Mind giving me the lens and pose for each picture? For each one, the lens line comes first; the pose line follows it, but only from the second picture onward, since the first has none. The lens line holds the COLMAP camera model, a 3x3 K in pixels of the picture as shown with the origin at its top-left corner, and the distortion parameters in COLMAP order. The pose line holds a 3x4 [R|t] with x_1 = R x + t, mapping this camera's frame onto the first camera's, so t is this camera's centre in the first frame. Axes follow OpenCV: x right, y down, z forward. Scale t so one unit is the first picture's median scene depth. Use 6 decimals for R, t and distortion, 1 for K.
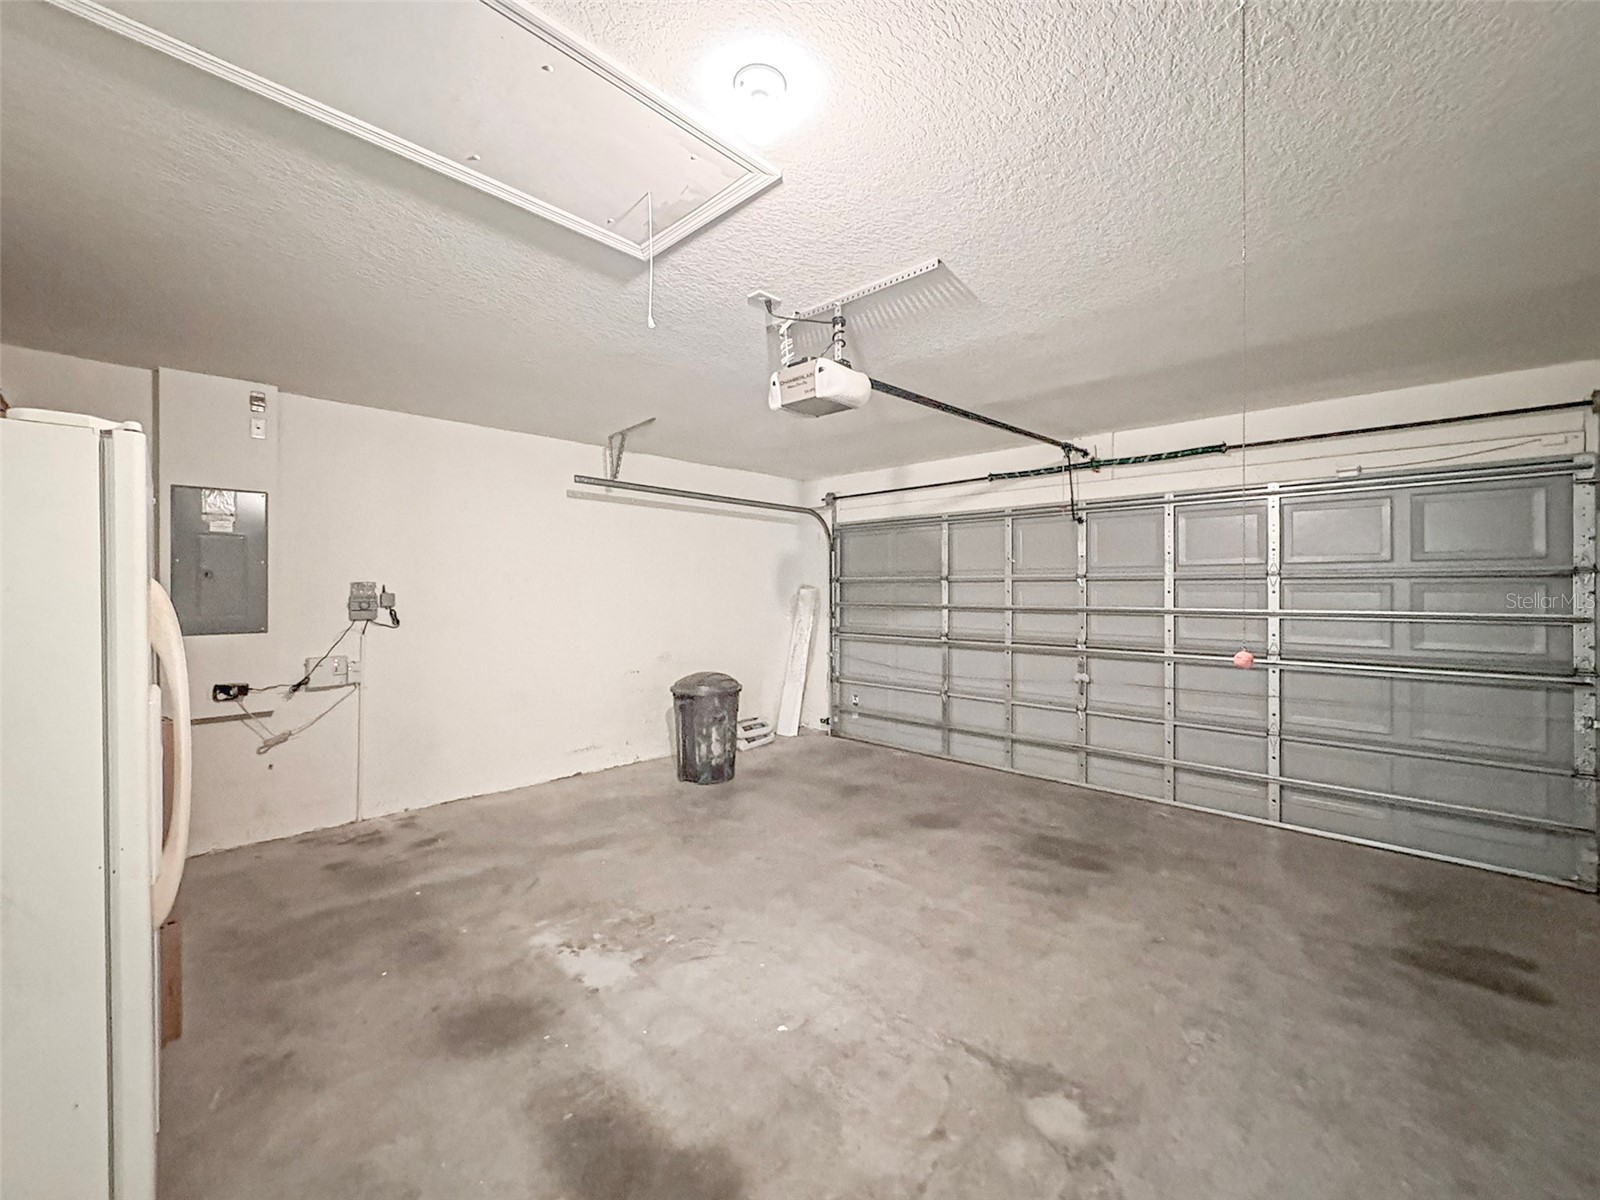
lens RADIAL K [[651.0, 0, 797.2], [0, 651.0, 590.6], [0, 0, 1]] dist [-0.000176, -0.000892]
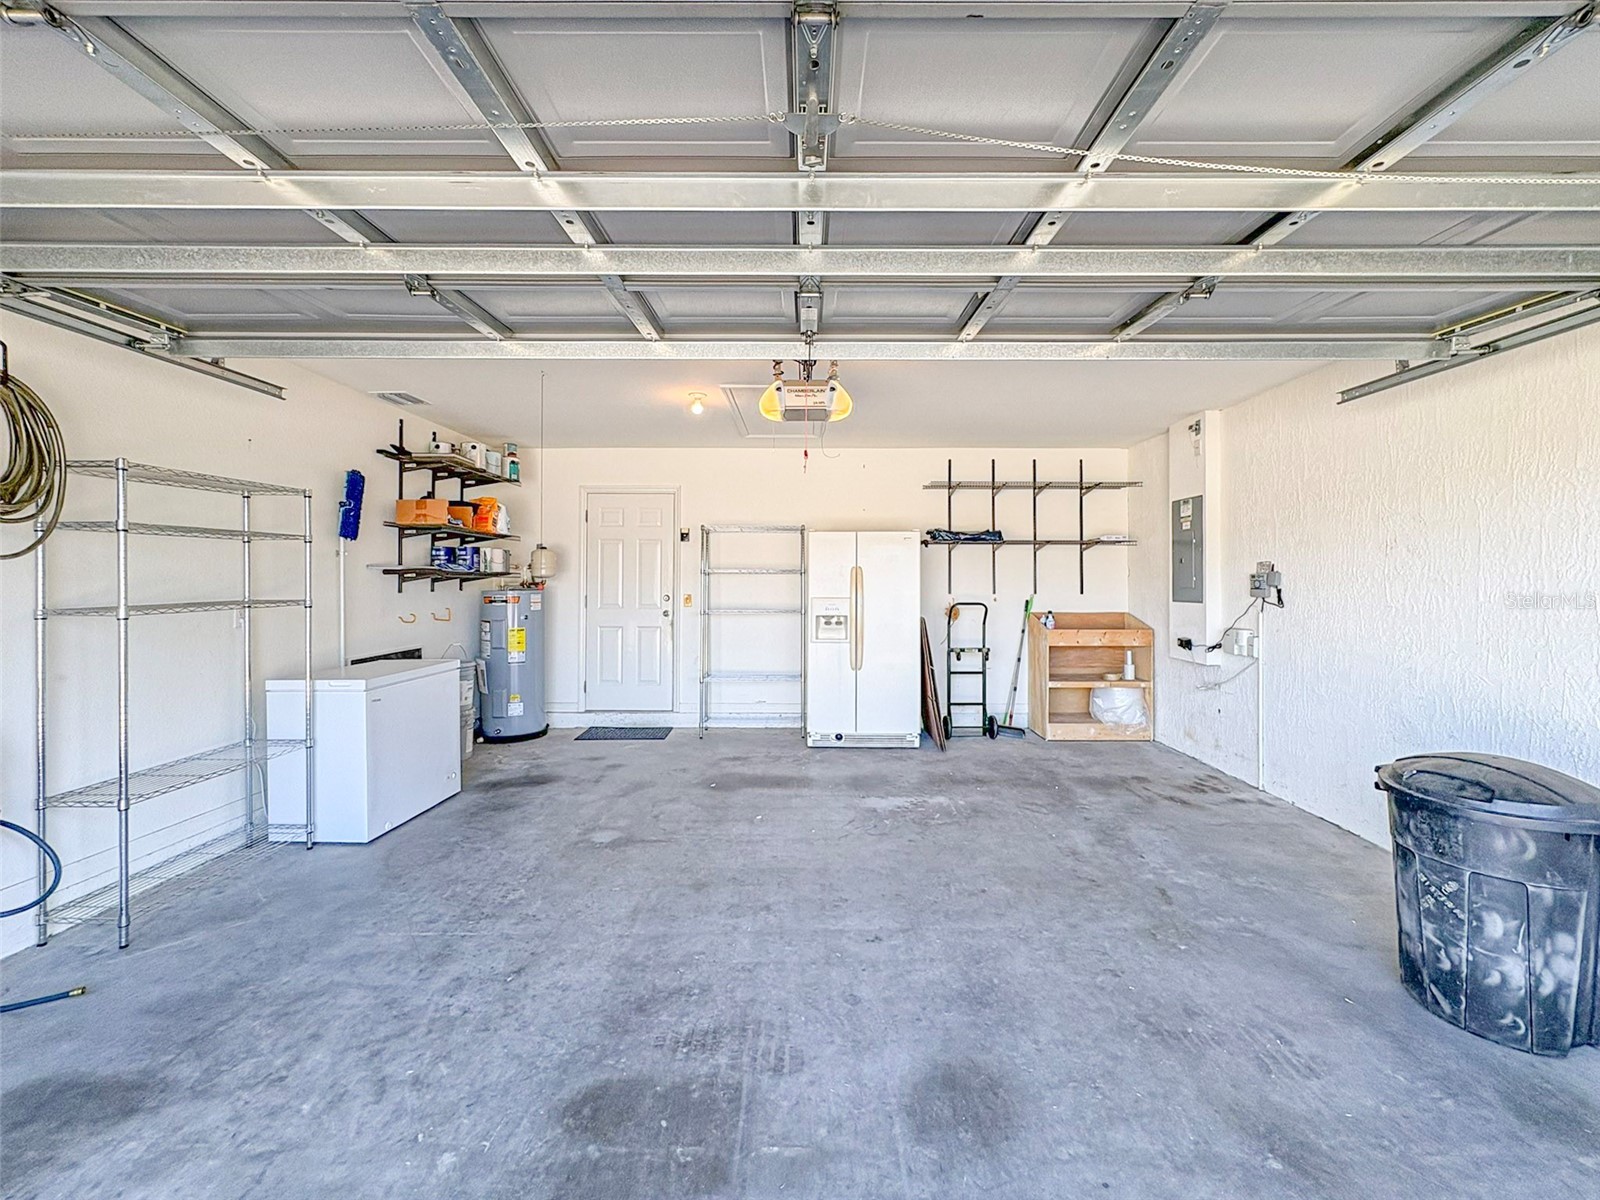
lens RADIAL K [[651.0, 0, 804.2], [0, 651.0, 587.5], [0, 0, 1]] dist [-0.000176, -0.000892]
pose [[-0.728598, 0.003304, -0.684934, 0.786084], [-0.004216, 0.999948, 0.009309, 0.029784], [0.684929, 0.009671, -0.728546, 1.705875]]
